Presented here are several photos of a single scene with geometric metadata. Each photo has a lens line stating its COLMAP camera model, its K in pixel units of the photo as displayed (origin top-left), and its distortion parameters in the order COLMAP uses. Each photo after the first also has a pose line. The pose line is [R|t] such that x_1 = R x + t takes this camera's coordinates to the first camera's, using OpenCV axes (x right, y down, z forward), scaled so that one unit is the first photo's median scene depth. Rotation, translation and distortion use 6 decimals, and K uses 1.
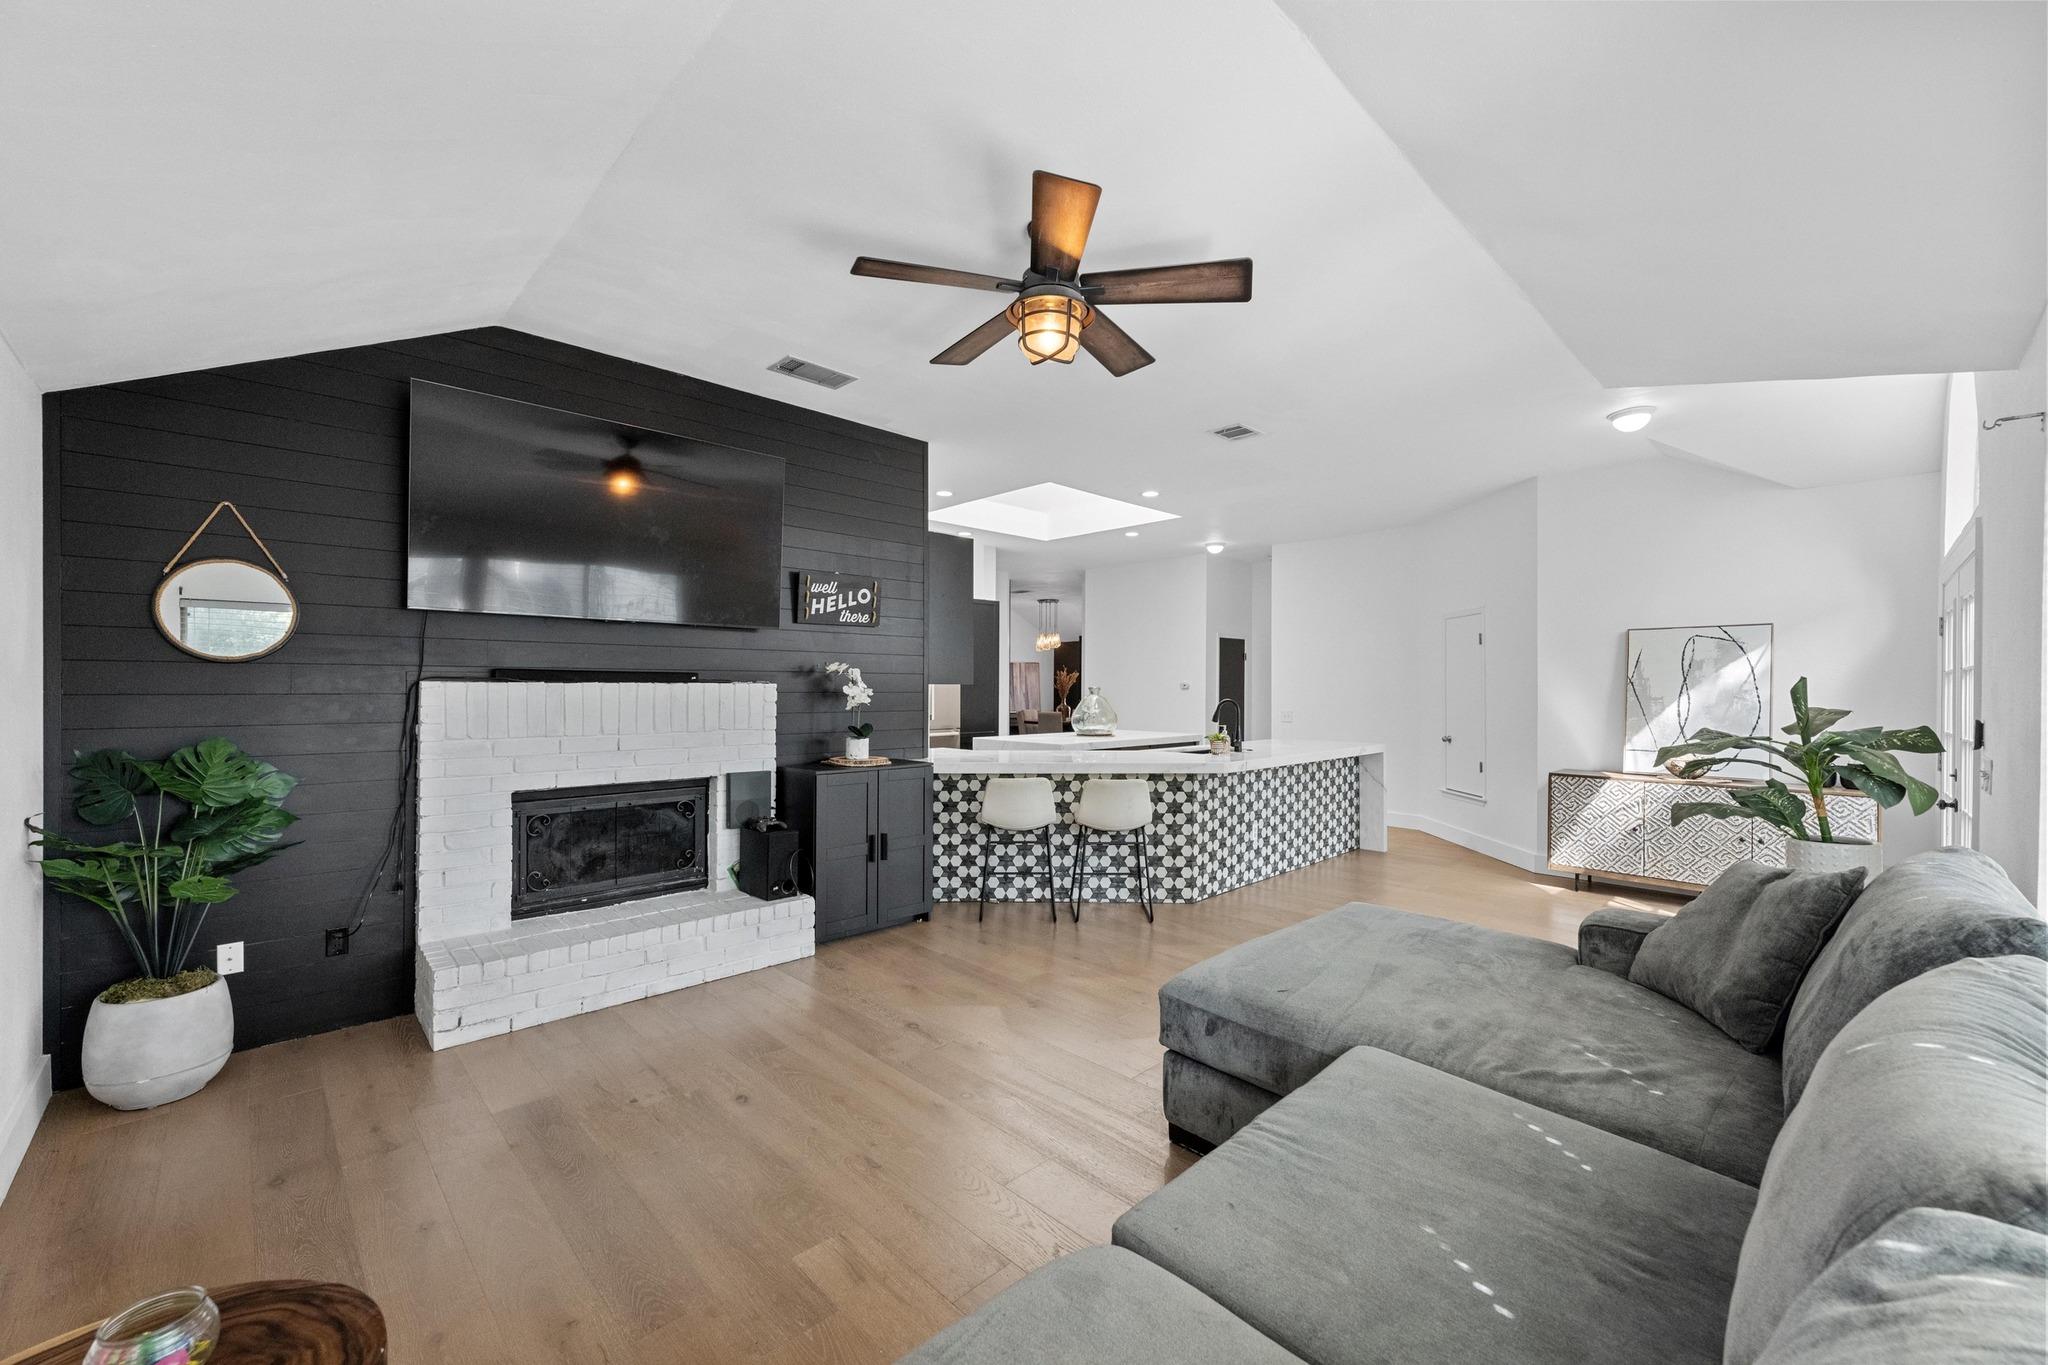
lens RADIAL K [[800.8, 0, 1025.7], [0, 800.8, 686.8], [0, 0, 1]] dist [-0.000280, 0.000002]
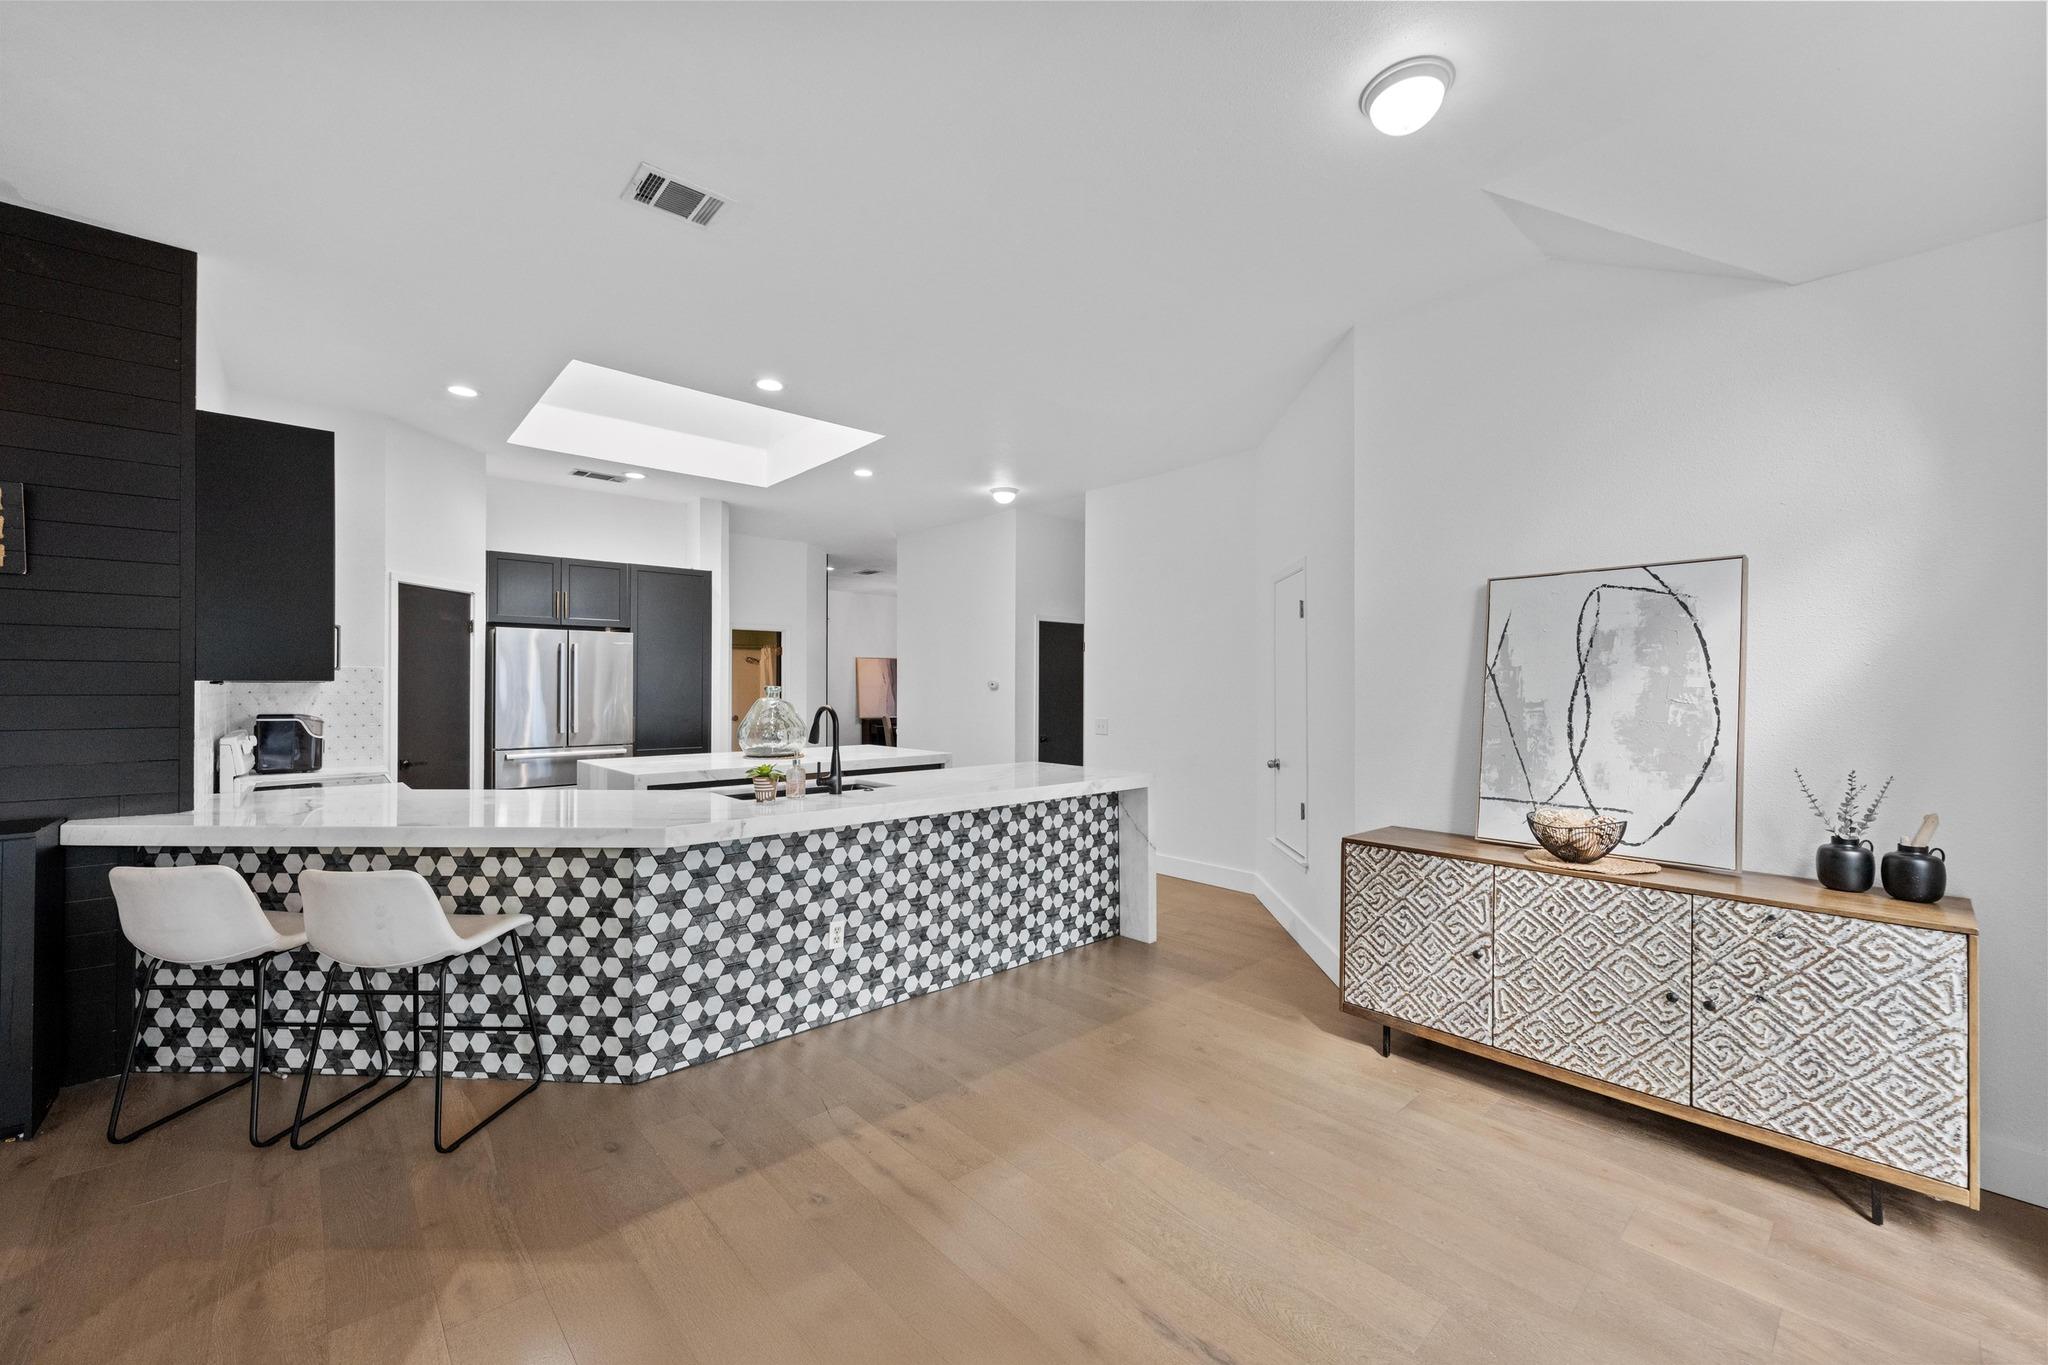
lens RADIAL K [[800.8, 0, 1025.7], [0, 800.8, 686.8], [0, 0, 1]] dist [-0.000280, 0.000002]
pose [[0.999089, -0.001683, -0.042632, 0.472887], [0.001621, 0.999998, -0.001494, 0.003117], [0.042635, 0.001424, 0.999090, 0.449352]]
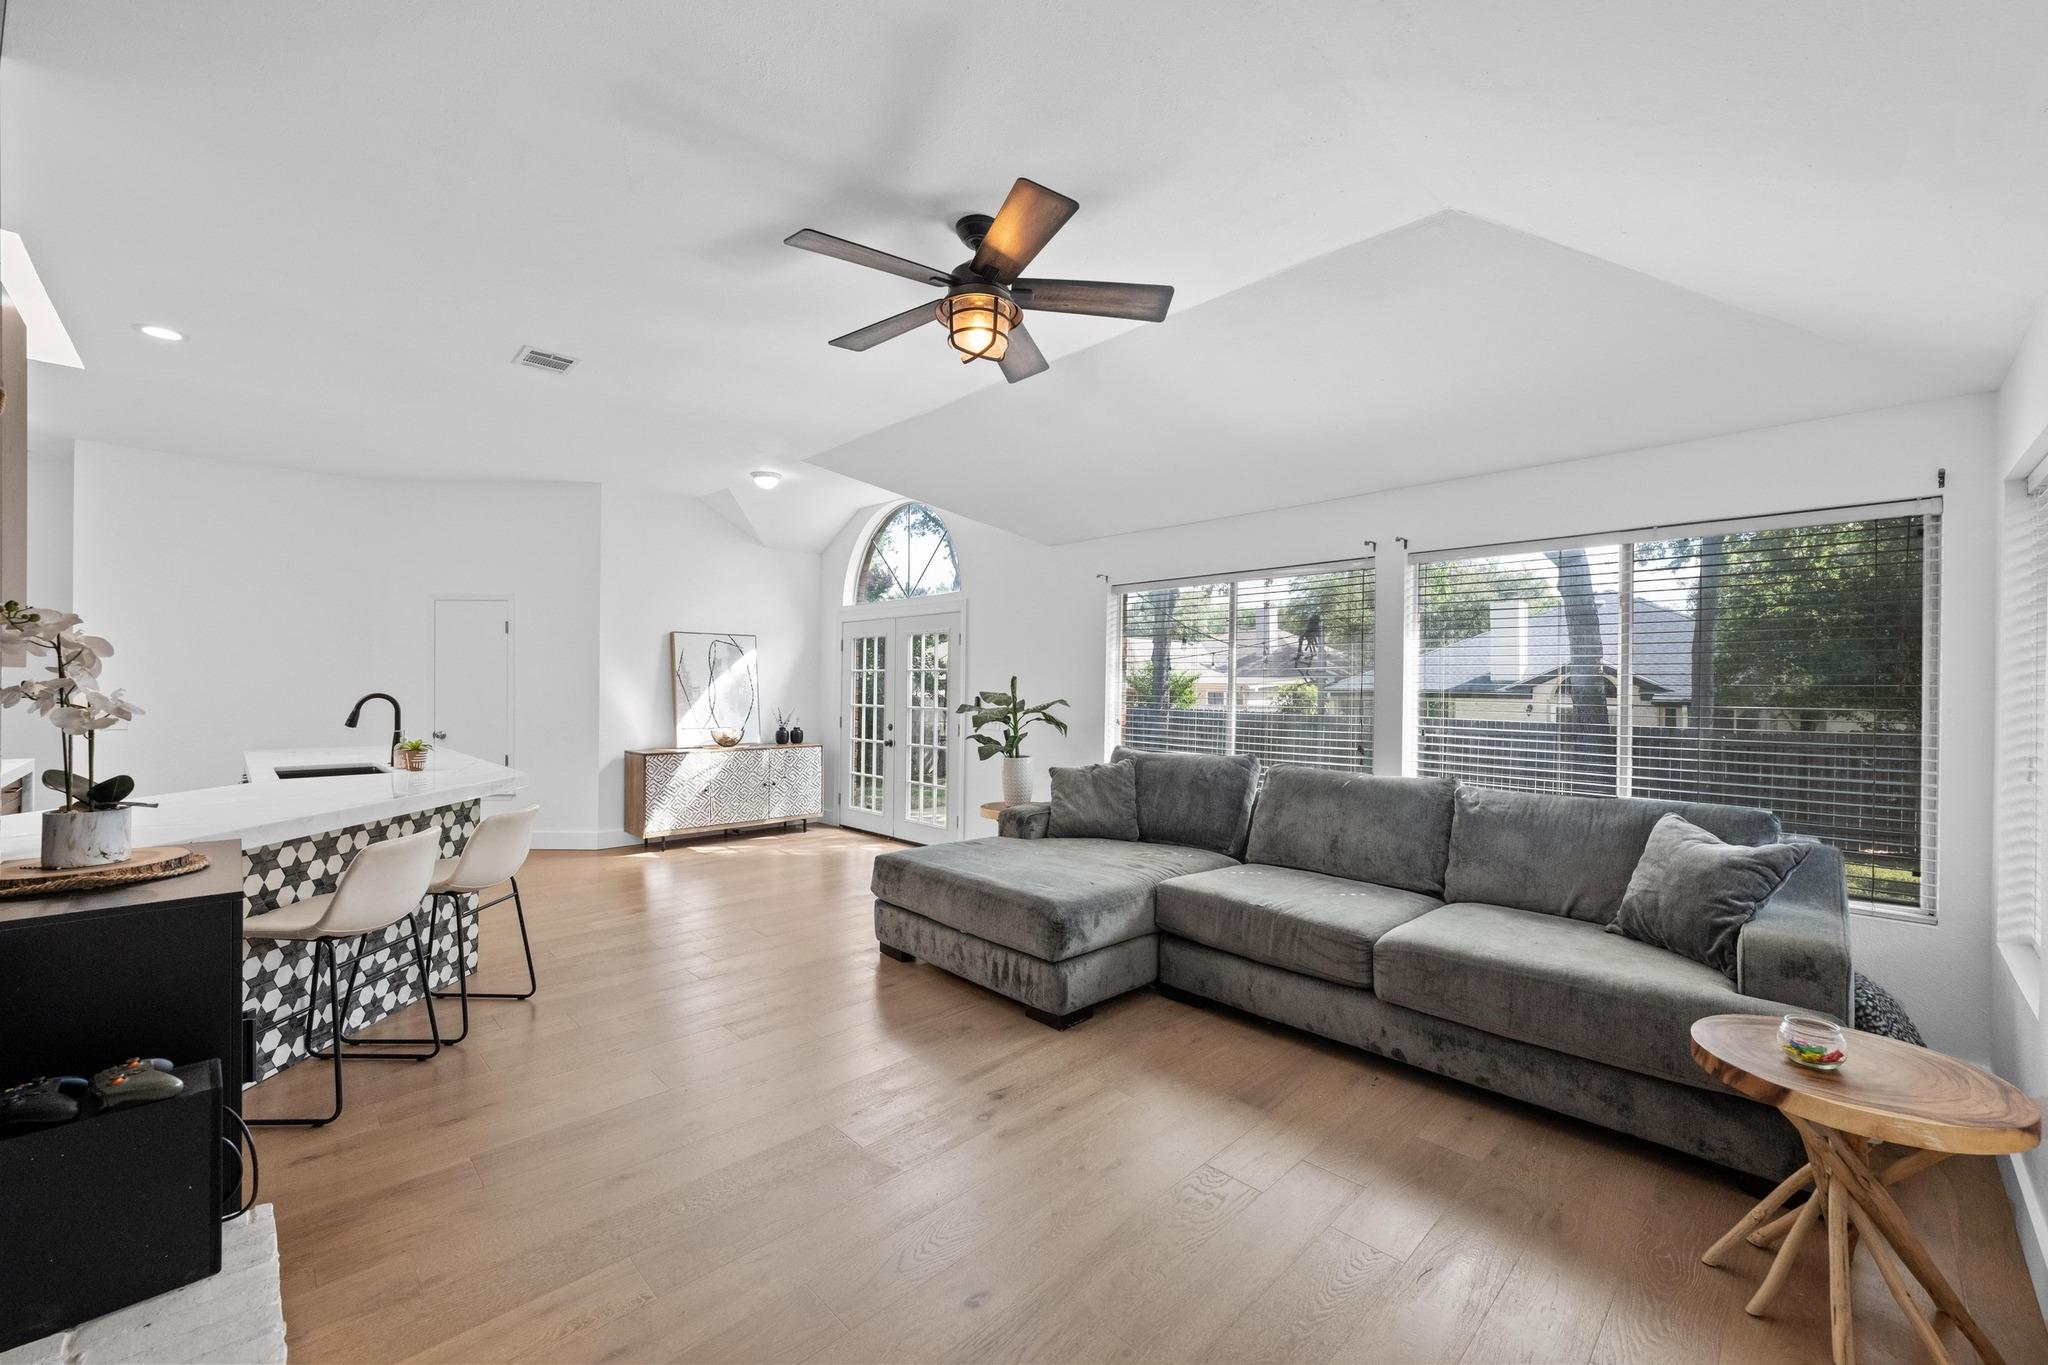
lens RADIAL K [[805.2, 0, 1024.9], [0, 805.2, 679.5], [0, 0, 1]] dist [-0.000864, -0.000106]
pose [[-0.000055, 0.001677, 0.999999, -0.506912], [-0.007205, 0.999973, -0.001677, 0.000121], [-0.999974, -0.007205, -0.000043, 0.476449]]
